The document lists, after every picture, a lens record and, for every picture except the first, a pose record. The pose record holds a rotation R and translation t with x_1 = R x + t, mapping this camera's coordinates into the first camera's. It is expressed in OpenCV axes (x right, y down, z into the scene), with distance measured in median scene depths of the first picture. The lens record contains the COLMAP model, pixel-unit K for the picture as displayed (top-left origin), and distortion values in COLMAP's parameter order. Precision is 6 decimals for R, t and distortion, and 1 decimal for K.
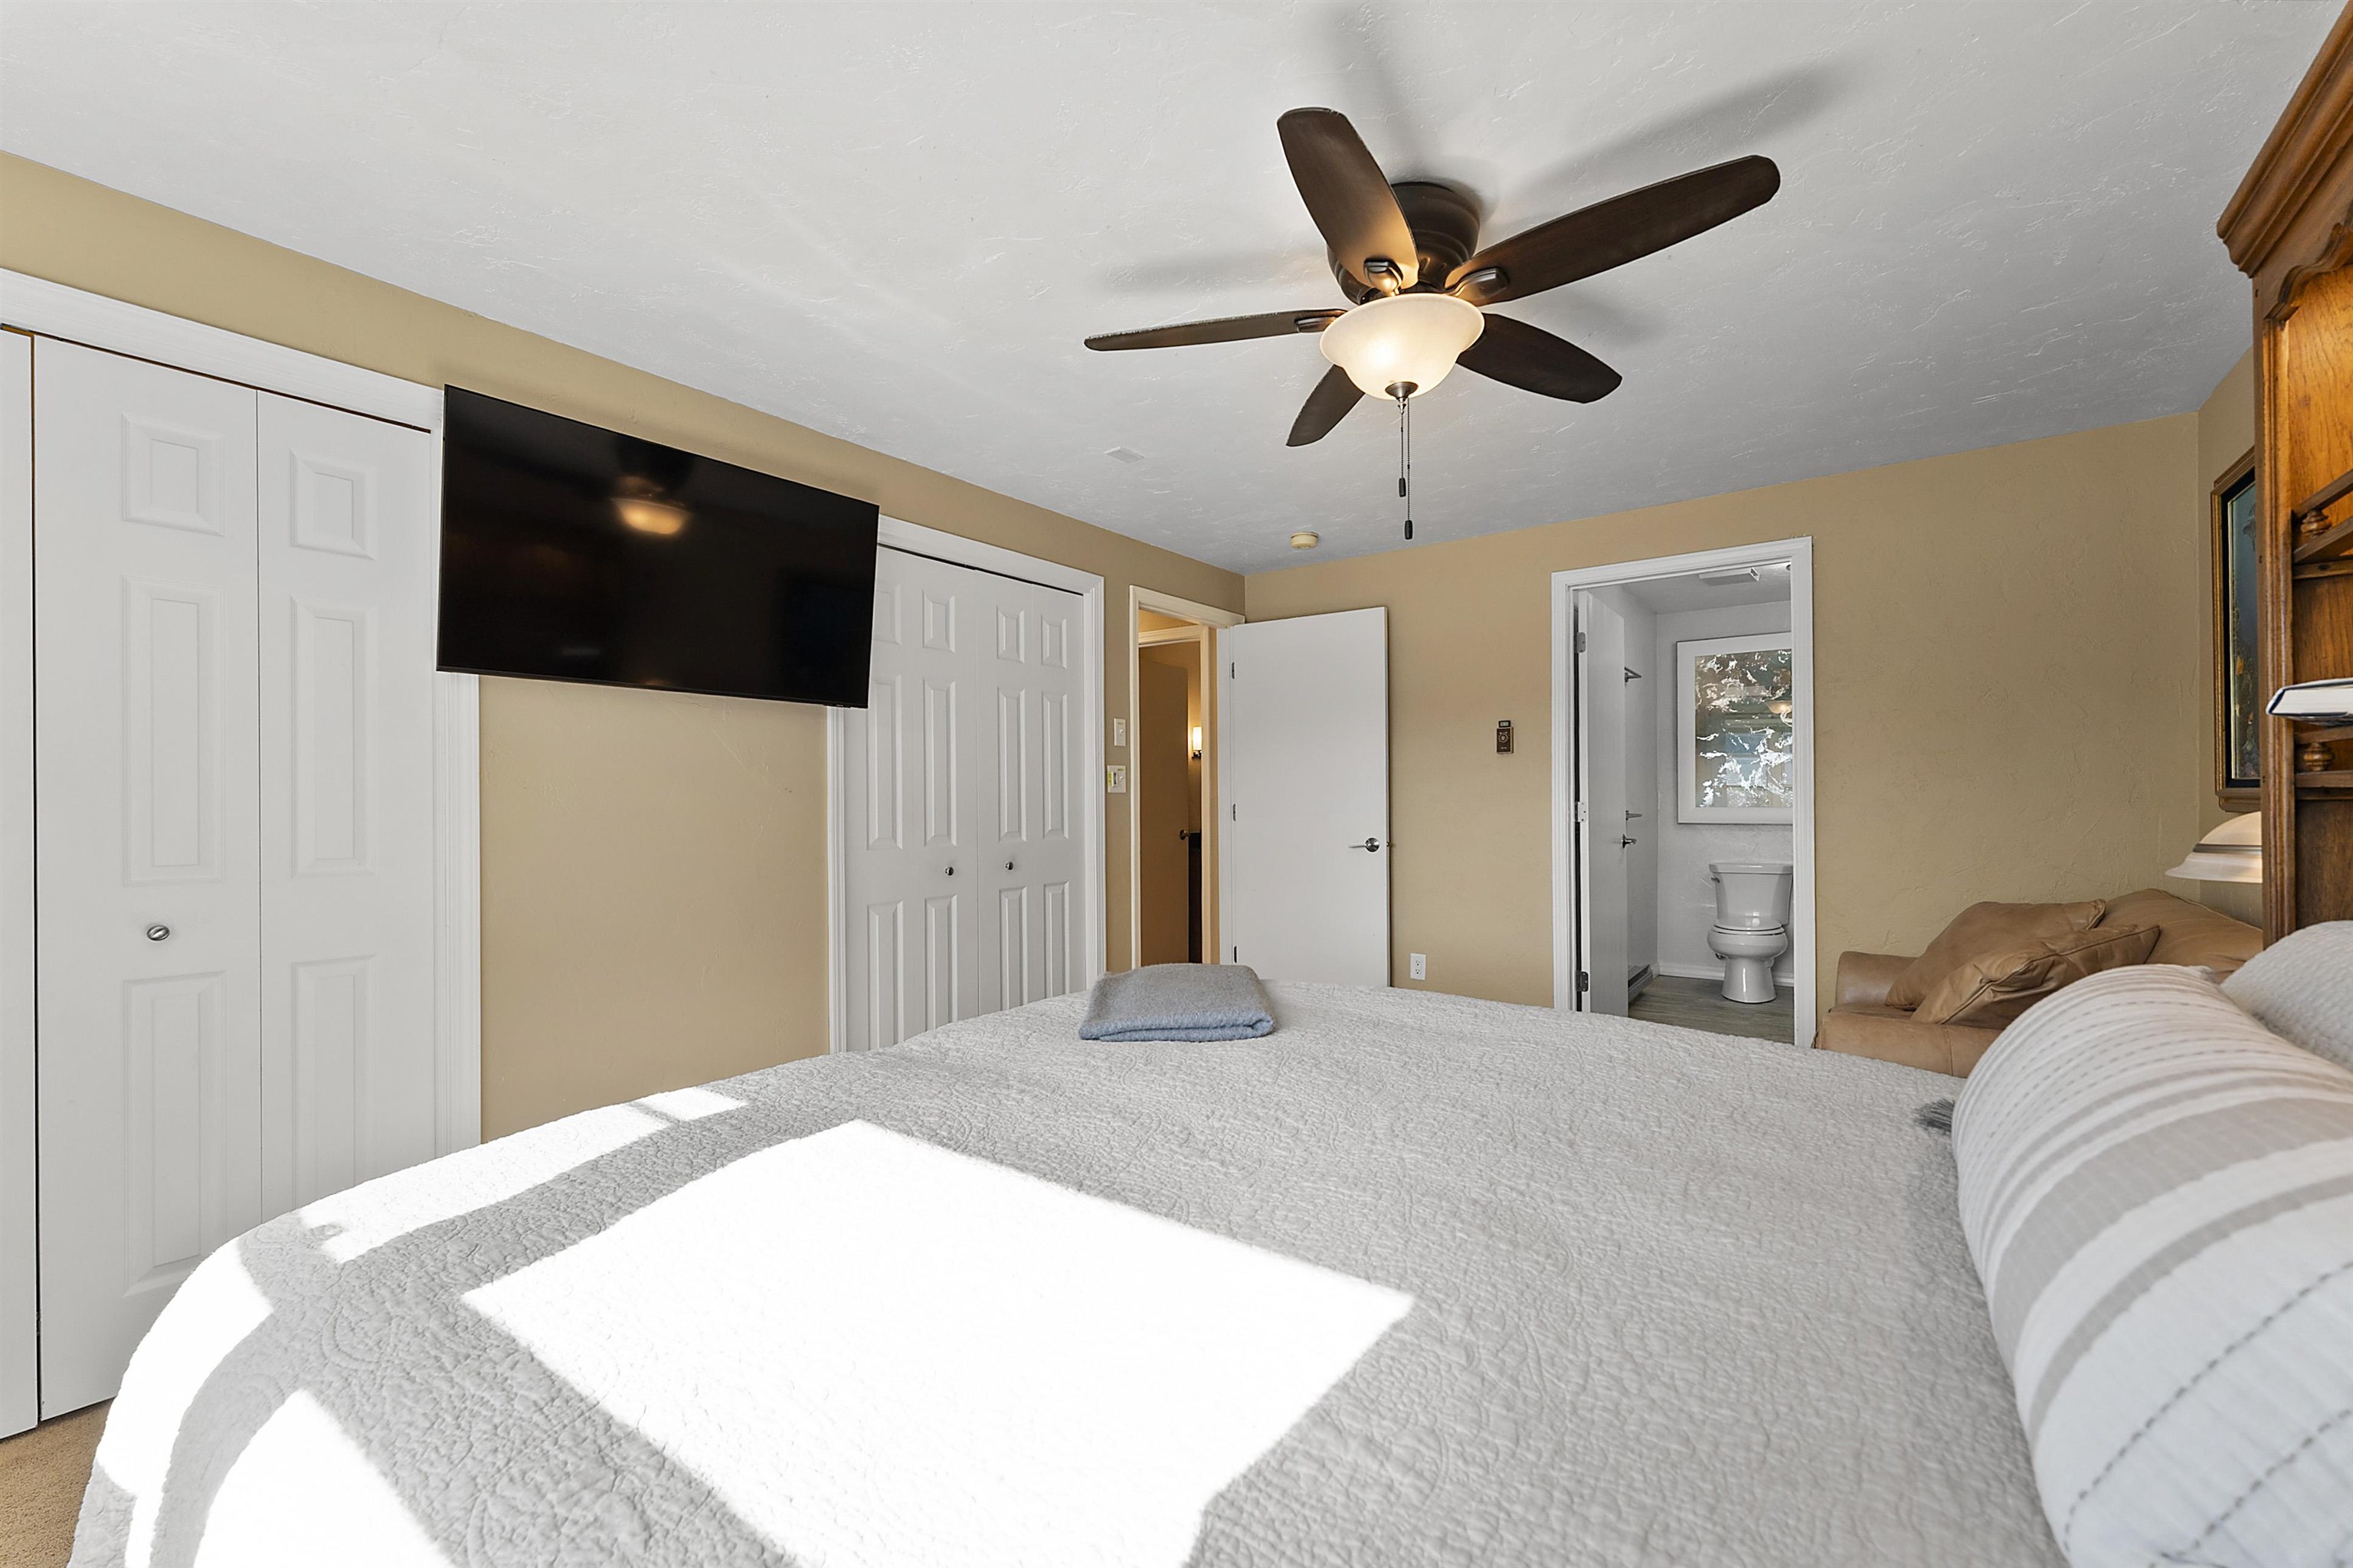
lens RADIAL K [[944.2, 0, 1168.3], [0, 944.2, 802.6], [0, 0, 1]] dist [0.001802, -0.000335]
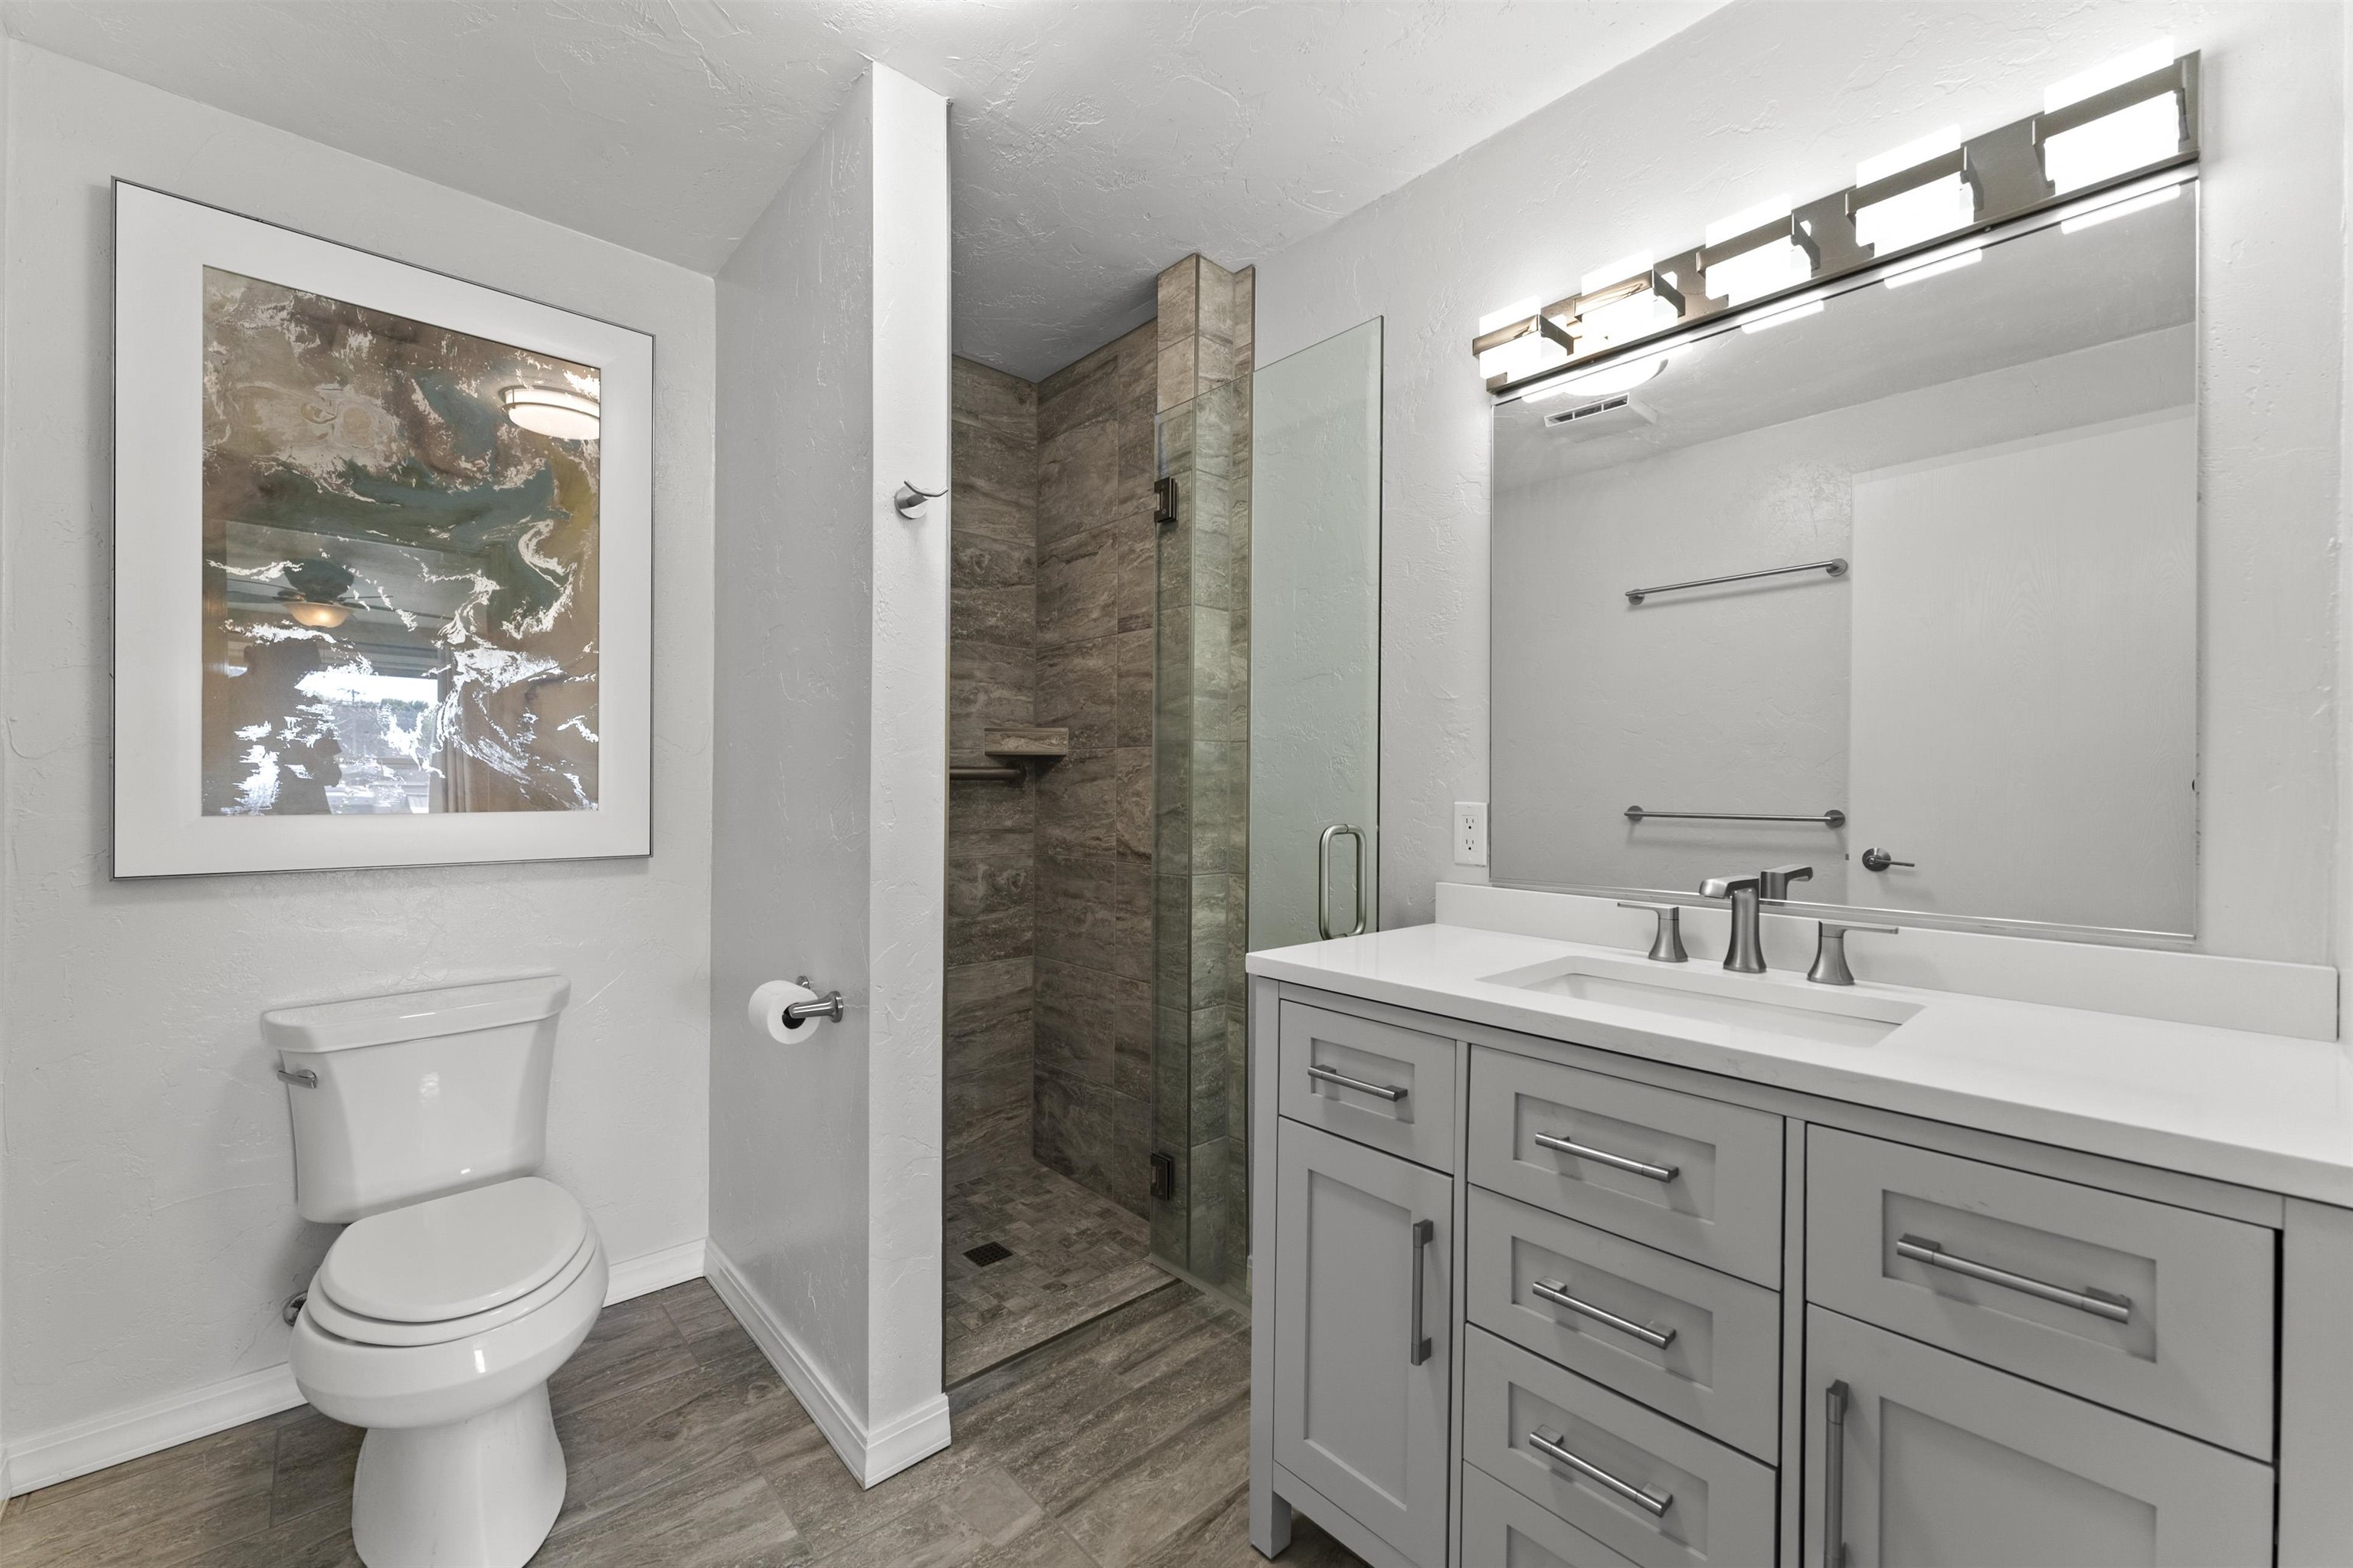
lens RADIAL K [[944.2, 0, 1183.6], [0, 944.2, 783.5], [0, 0, 1]] dist [0.001802, -0.000335]
pose [[0.225934, 0.008283, 0.974107, 0.495747], [-0.001861, 0.999966, -0.008072, -0.003845], [-0.974141, 0.000011, 0.225942, 0.921747]]
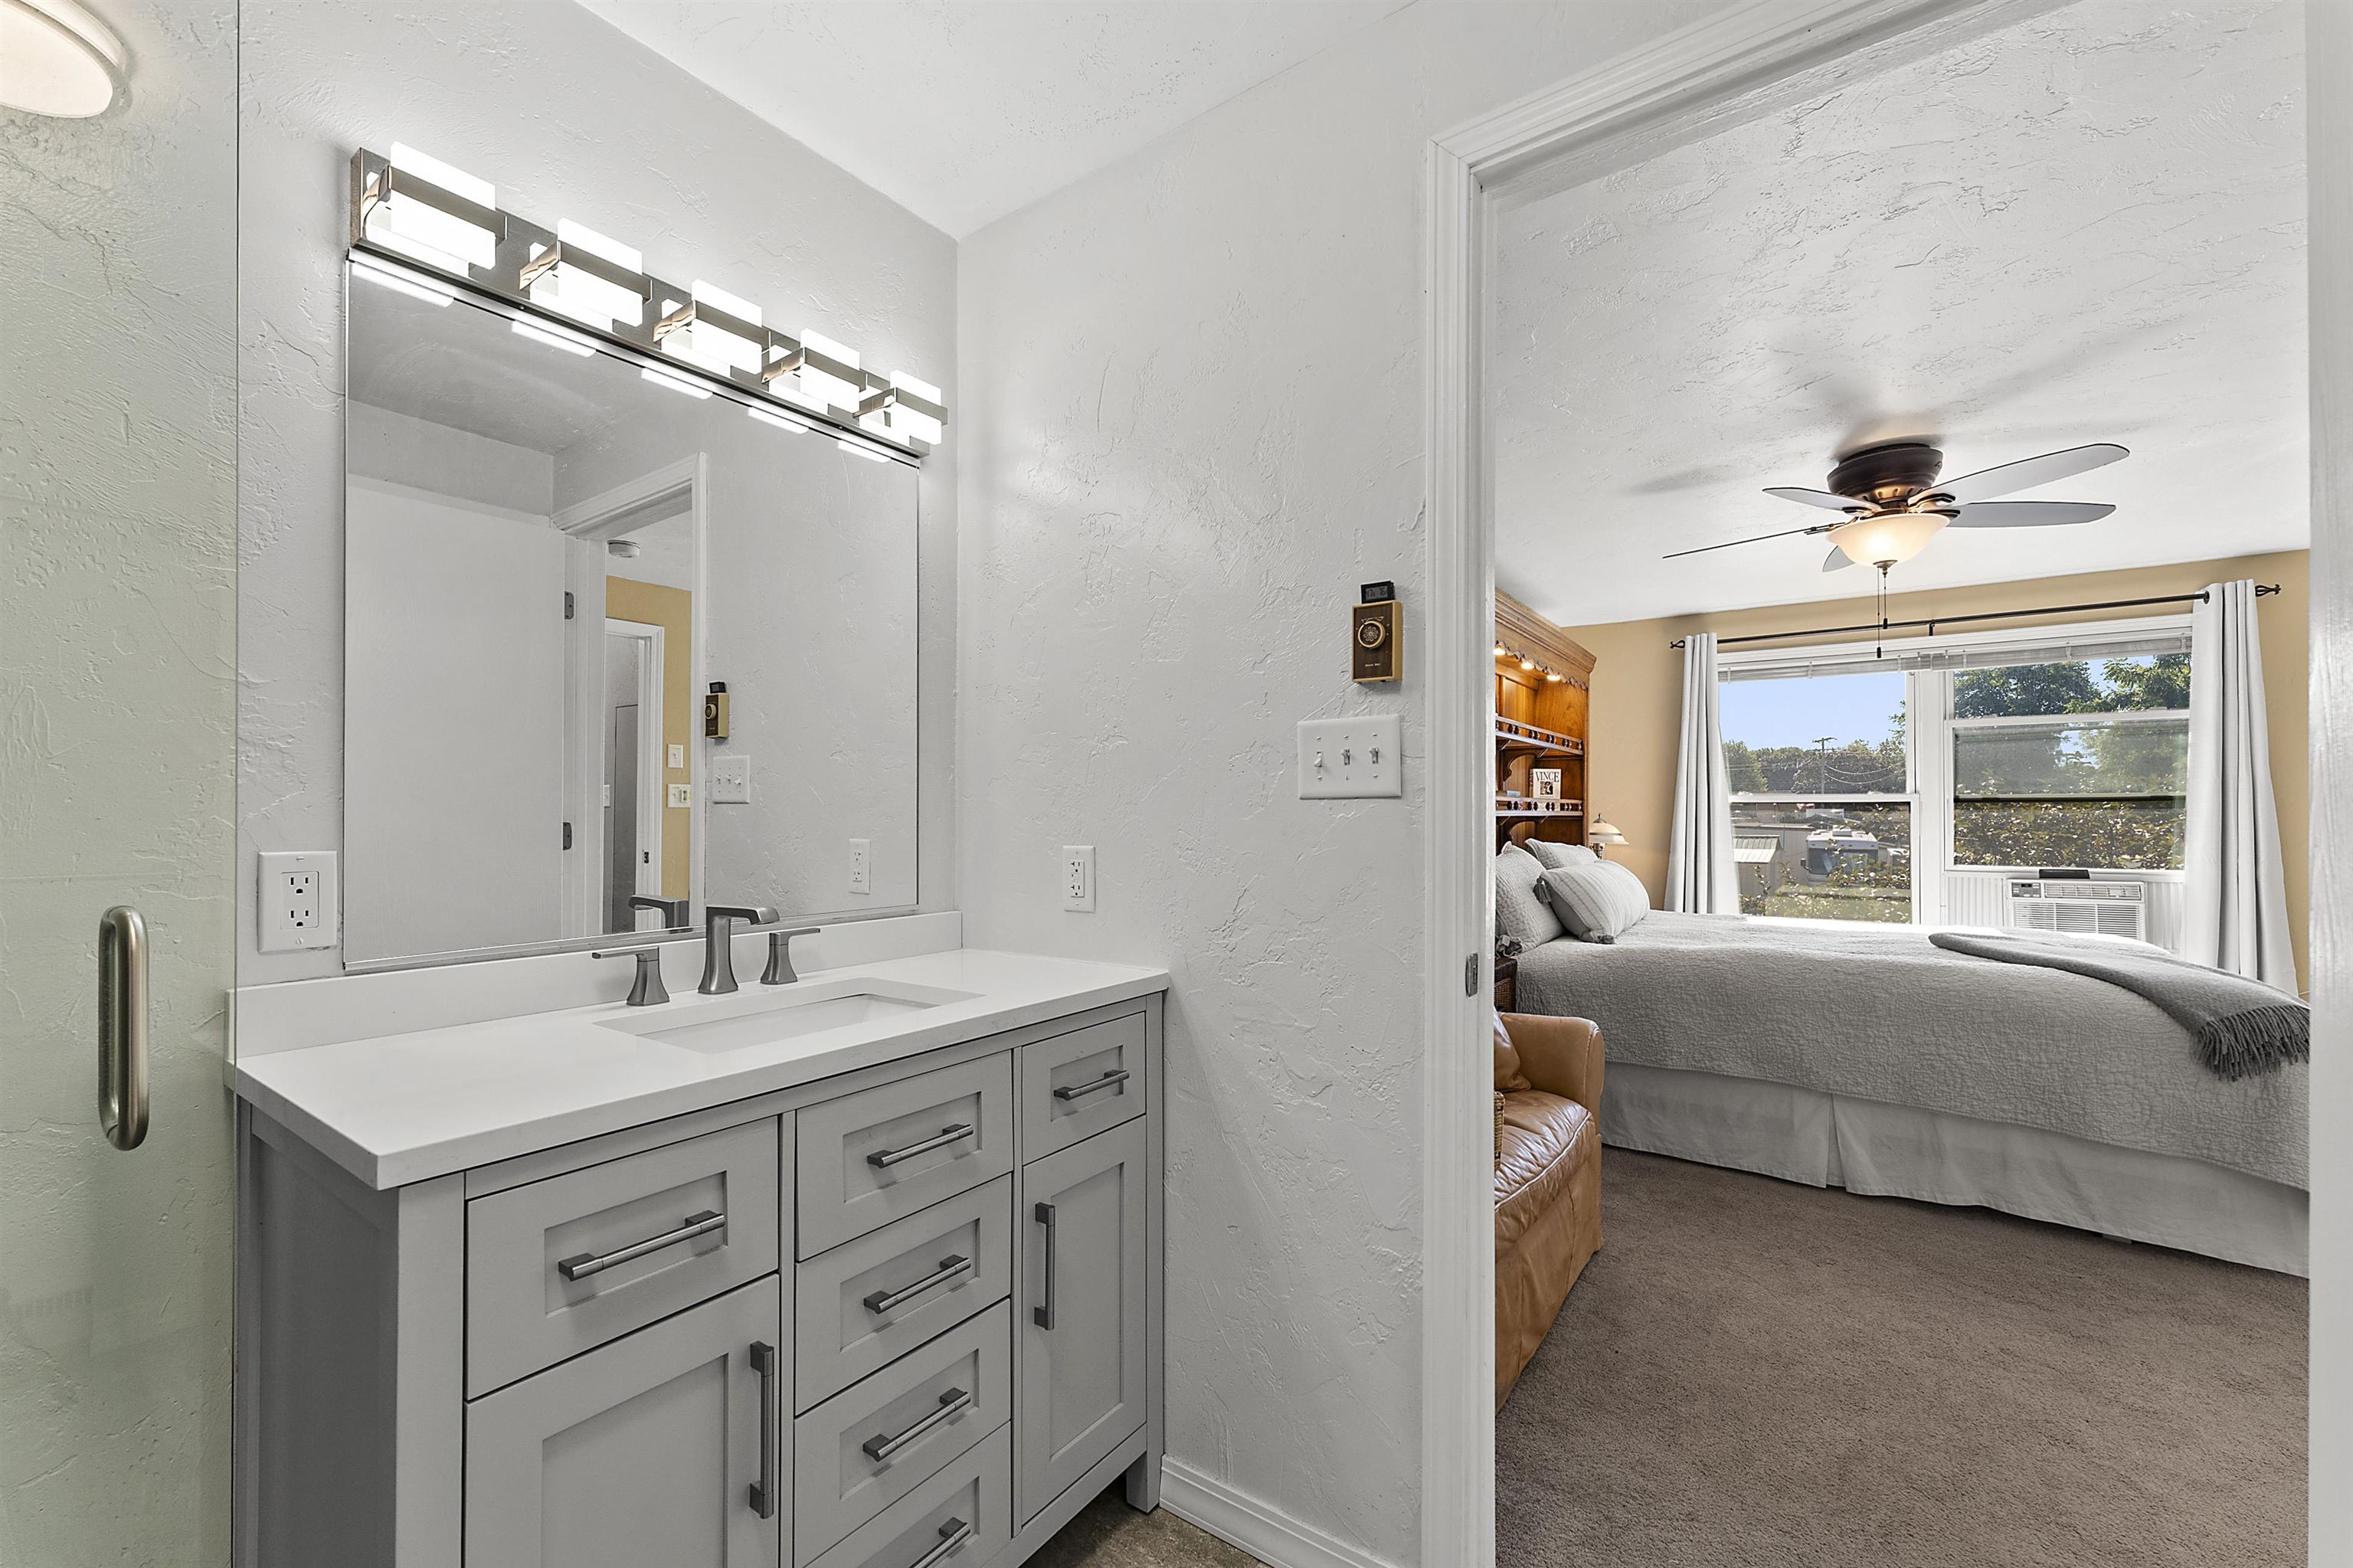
lens RADIAL K [[944.2, 0, 1189.0], [0, 944.2, 801.6], [0, 0, 1]] dist [0.001802, -0.000335]
pose [[-0.999965, 0.000191, 0.008312, 0.959598], [0.000162, 0.999994, -0.003544, -0.025569], [-0.008313, -0.003542, -0.999959, 1.521706]]
